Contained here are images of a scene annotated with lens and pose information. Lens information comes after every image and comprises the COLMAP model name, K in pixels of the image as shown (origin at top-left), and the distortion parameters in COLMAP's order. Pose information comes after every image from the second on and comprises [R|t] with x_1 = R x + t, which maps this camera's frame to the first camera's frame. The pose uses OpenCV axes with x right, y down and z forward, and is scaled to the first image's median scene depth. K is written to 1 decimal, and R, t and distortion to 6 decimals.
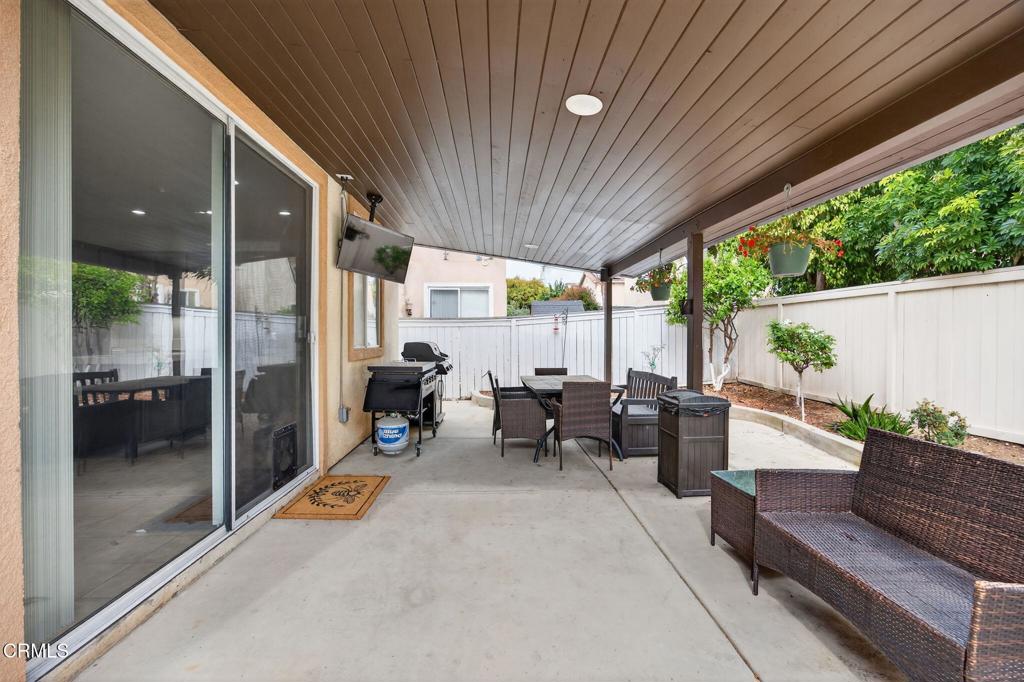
lens RADIAL K [[455.6, 0, 512.0], [0, 455.6, 341.0], [0, 0, 1]] dist [-0.018487, 0.013192]
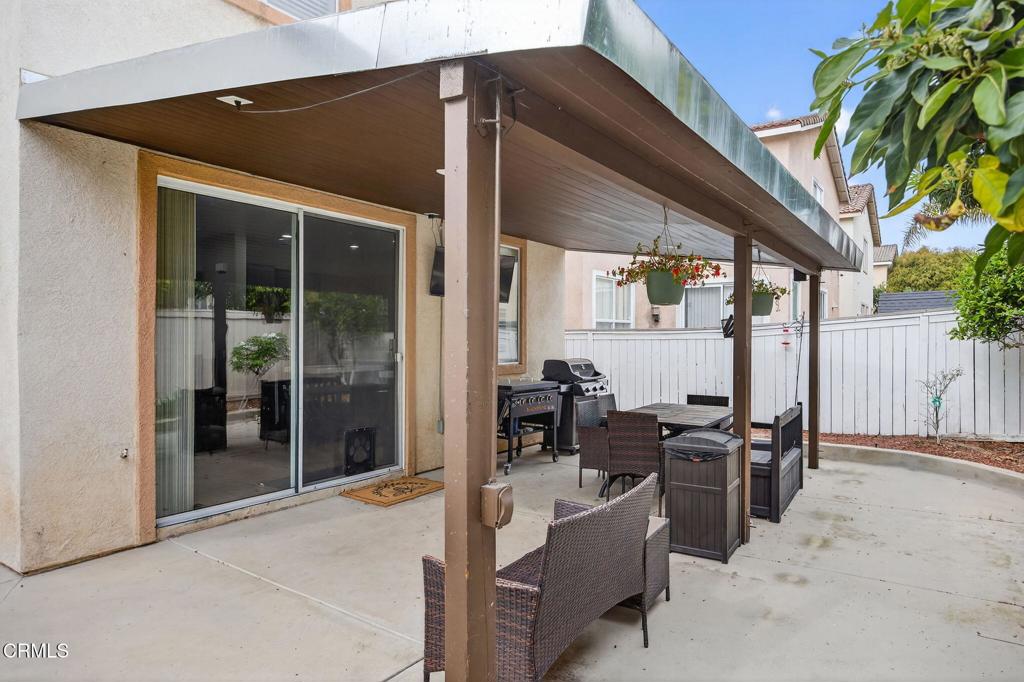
lens RADIAL K [[637.2, 0, 512.0], [0, 637.2, 341.0], [0, 0, 1]] dist [-0.007962, -0.000368]
pose [[0.795803, 0.007007, -0.605515, 0.868907], [-0.011819, 0.999922, -0.003963, -0.050142], [0.605440, 0.010310, 0.795824, -0.157756]]
